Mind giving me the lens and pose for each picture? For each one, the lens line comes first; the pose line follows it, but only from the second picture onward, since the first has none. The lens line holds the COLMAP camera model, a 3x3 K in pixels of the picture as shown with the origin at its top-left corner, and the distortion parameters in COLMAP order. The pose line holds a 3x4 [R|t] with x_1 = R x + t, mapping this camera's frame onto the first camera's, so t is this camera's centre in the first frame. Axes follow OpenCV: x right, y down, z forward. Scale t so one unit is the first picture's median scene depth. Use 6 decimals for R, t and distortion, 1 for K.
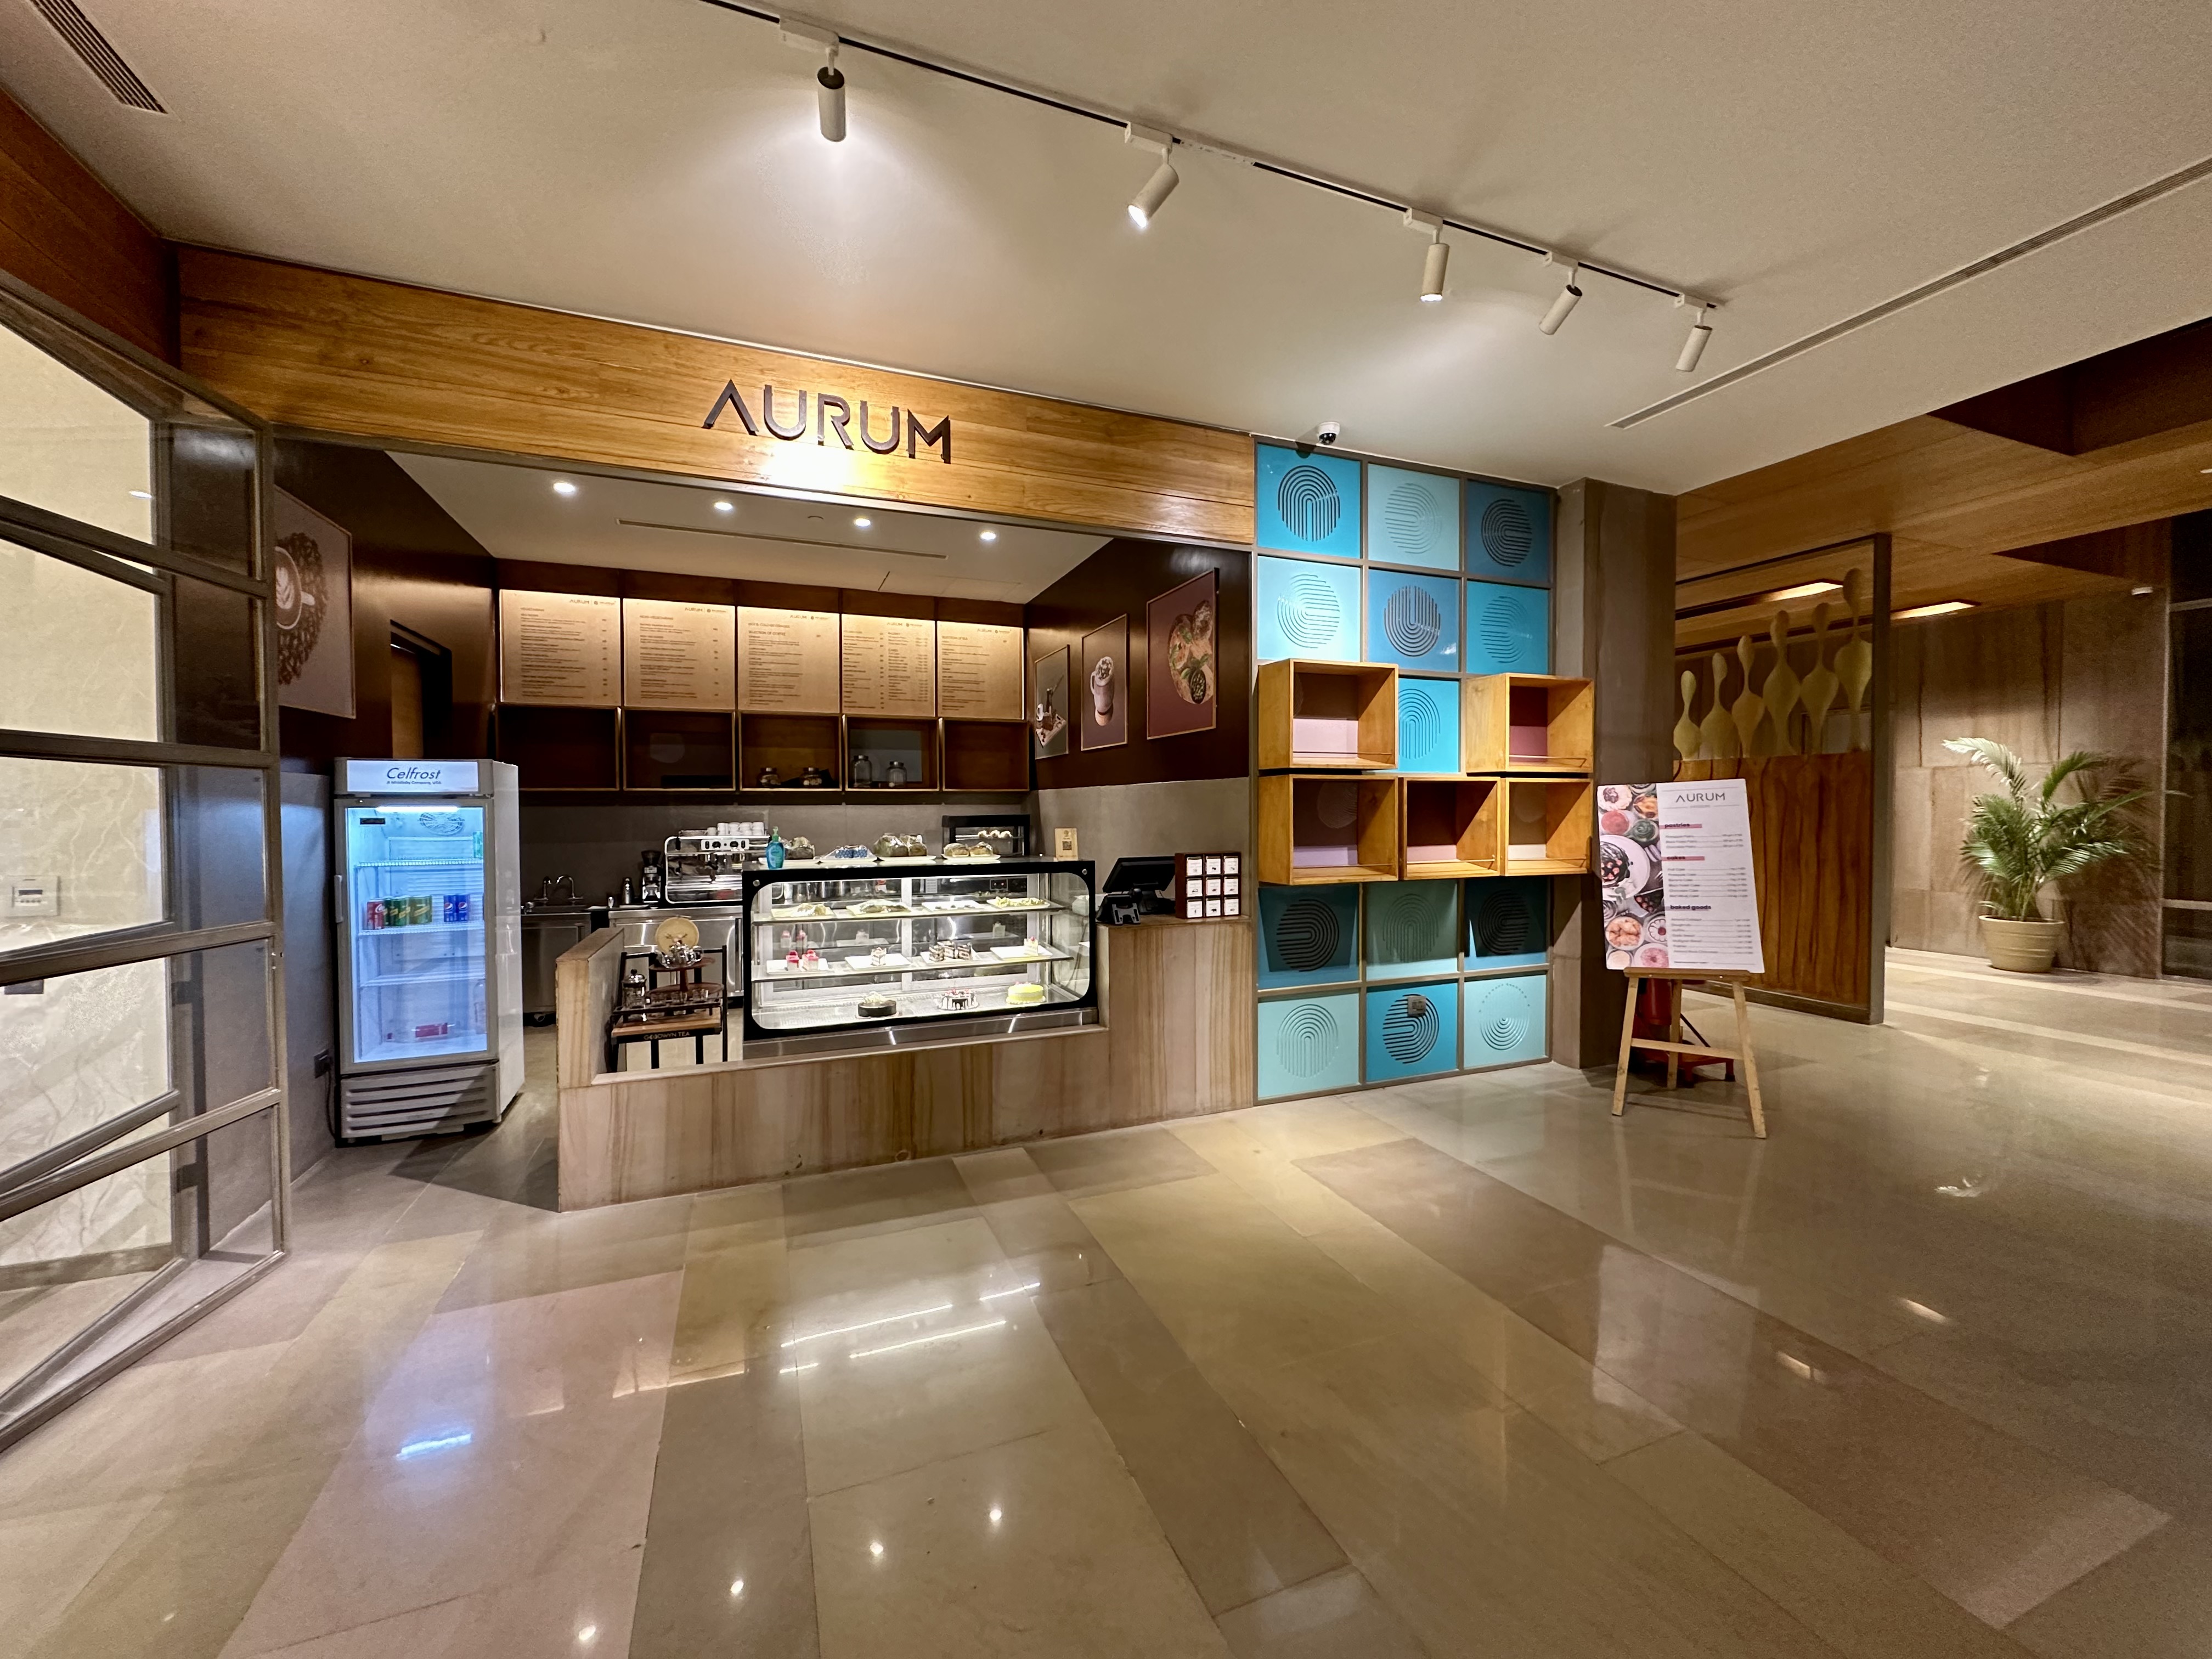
lens RADIAL K [[876.7, 0, 1102.6], [0, 876.7, 825.2], [0, 0, 1]] dist [-0.002207, -0.000020]
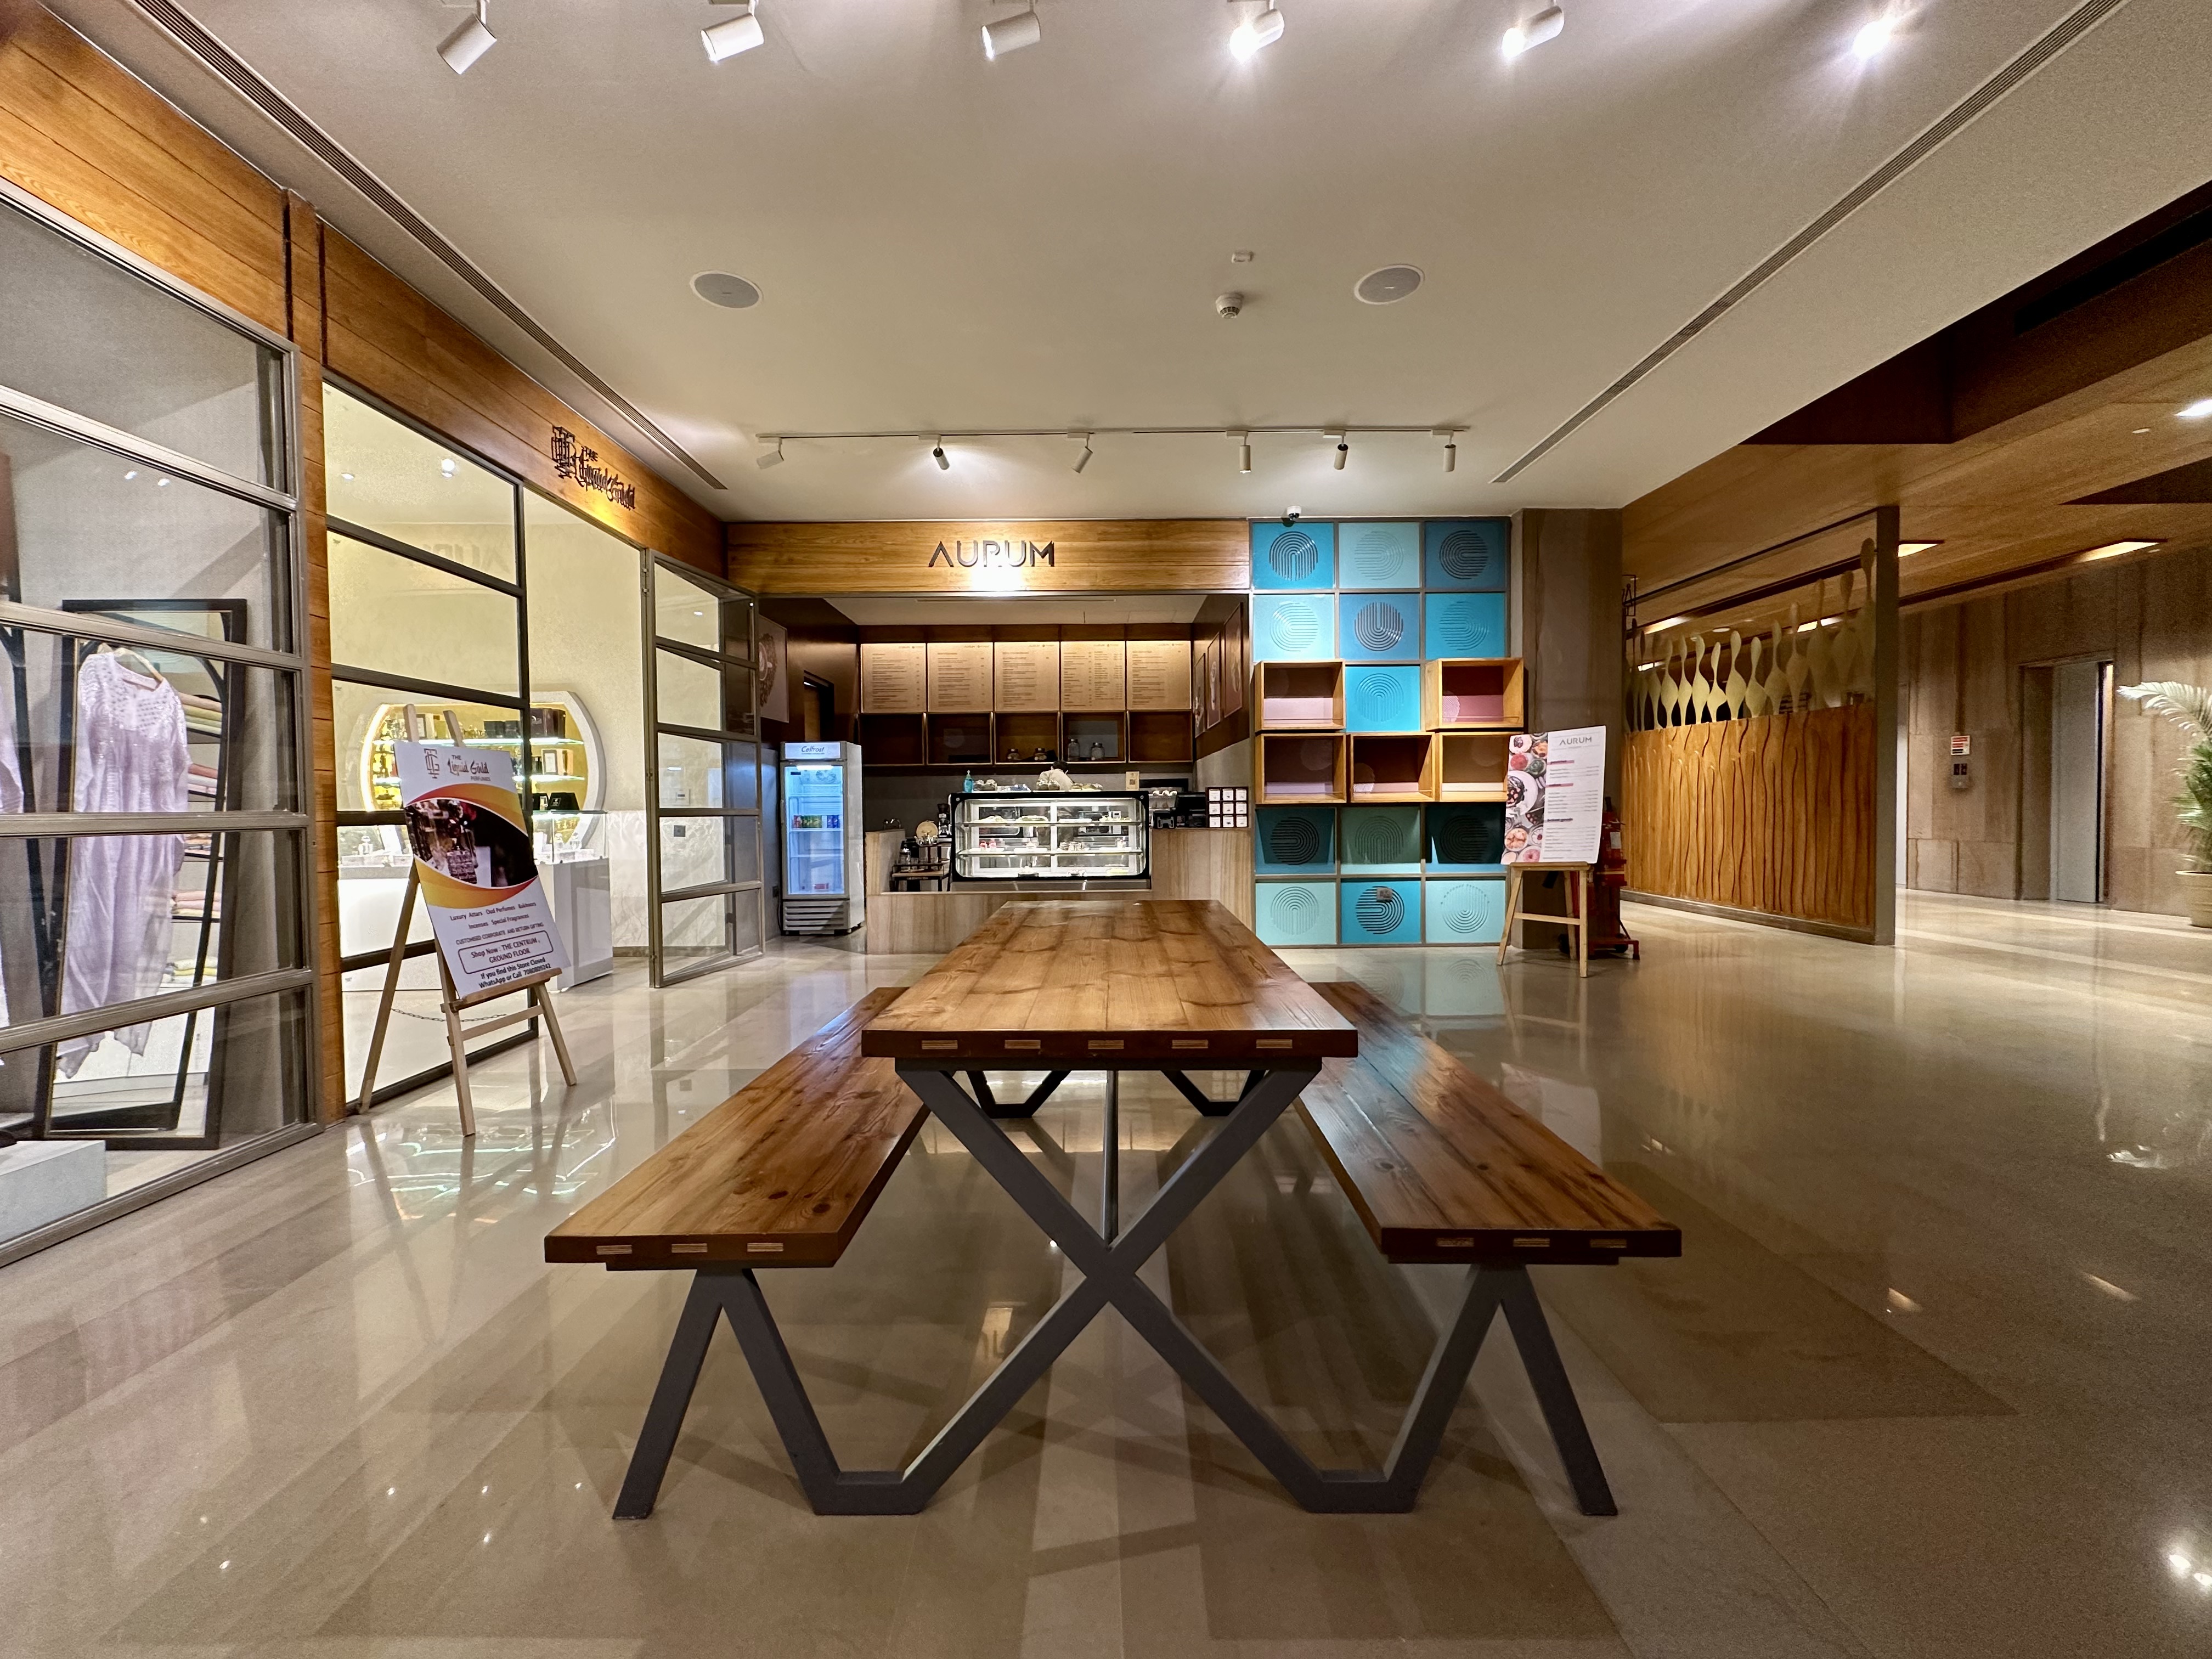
lens RADIAL K [[885.6, 0, 1103.8], [0, 885.6, 827.2], [0, 0, 1]] dist [0.000360, -0.000150]
pose [[0.931821, 0.002230, -0.362912, 0.489865], [-0.000619, 0.999989, 0.004556, 0.096261], [0.362918, -0.004021, 0.931812, -0.554564]]
